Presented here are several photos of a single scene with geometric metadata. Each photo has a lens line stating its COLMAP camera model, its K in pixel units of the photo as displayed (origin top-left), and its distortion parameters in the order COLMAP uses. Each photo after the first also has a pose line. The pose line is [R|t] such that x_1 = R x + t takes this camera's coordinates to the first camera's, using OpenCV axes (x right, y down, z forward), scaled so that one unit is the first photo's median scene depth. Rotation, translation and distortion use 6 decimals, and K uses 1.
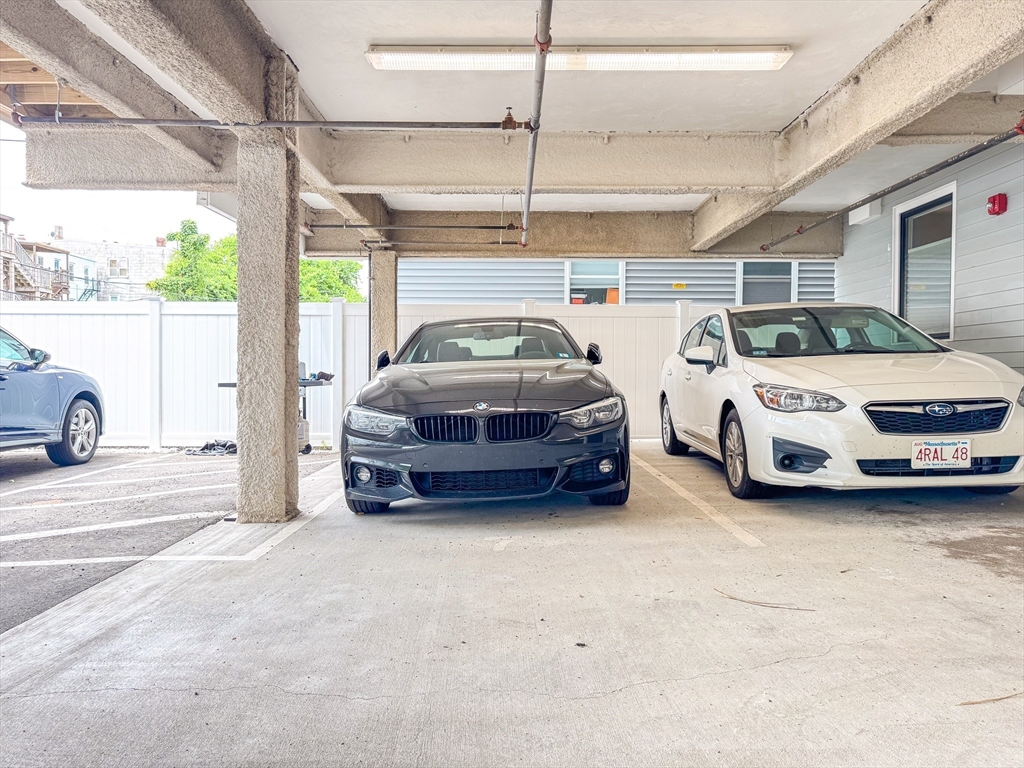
lens RADIAL K [[736.6, 0, 510.8], [0, 736.6, 384.9], [0, 0, 1]] dist [0.008142, 0.002057]
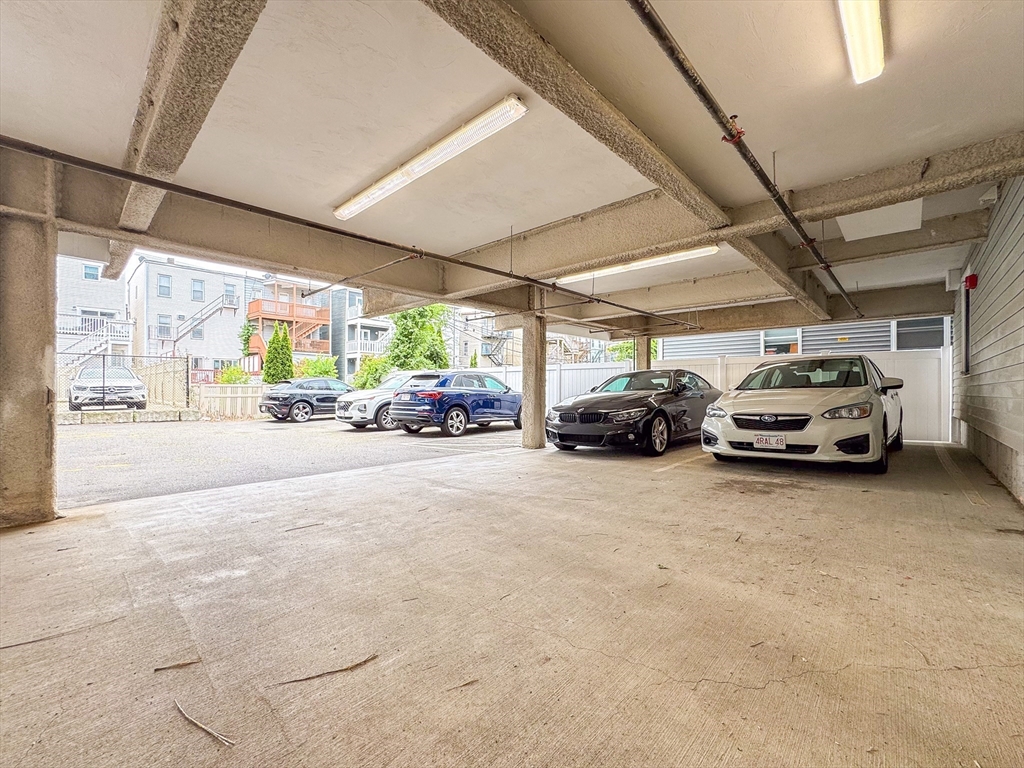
lens RADIAL K [[420.8, 0, 514.0], [0, 420.8, 388.6], [0, 0, 1]] dist [-0.008446, 0.000819]
pose [[0.739744, -0.002848, -0.672882, 0.816628], [-0.012762, 0.999752, -0.018262, -0.016742], [0.672767, 0.022096, 0.739524, -0.279449]]
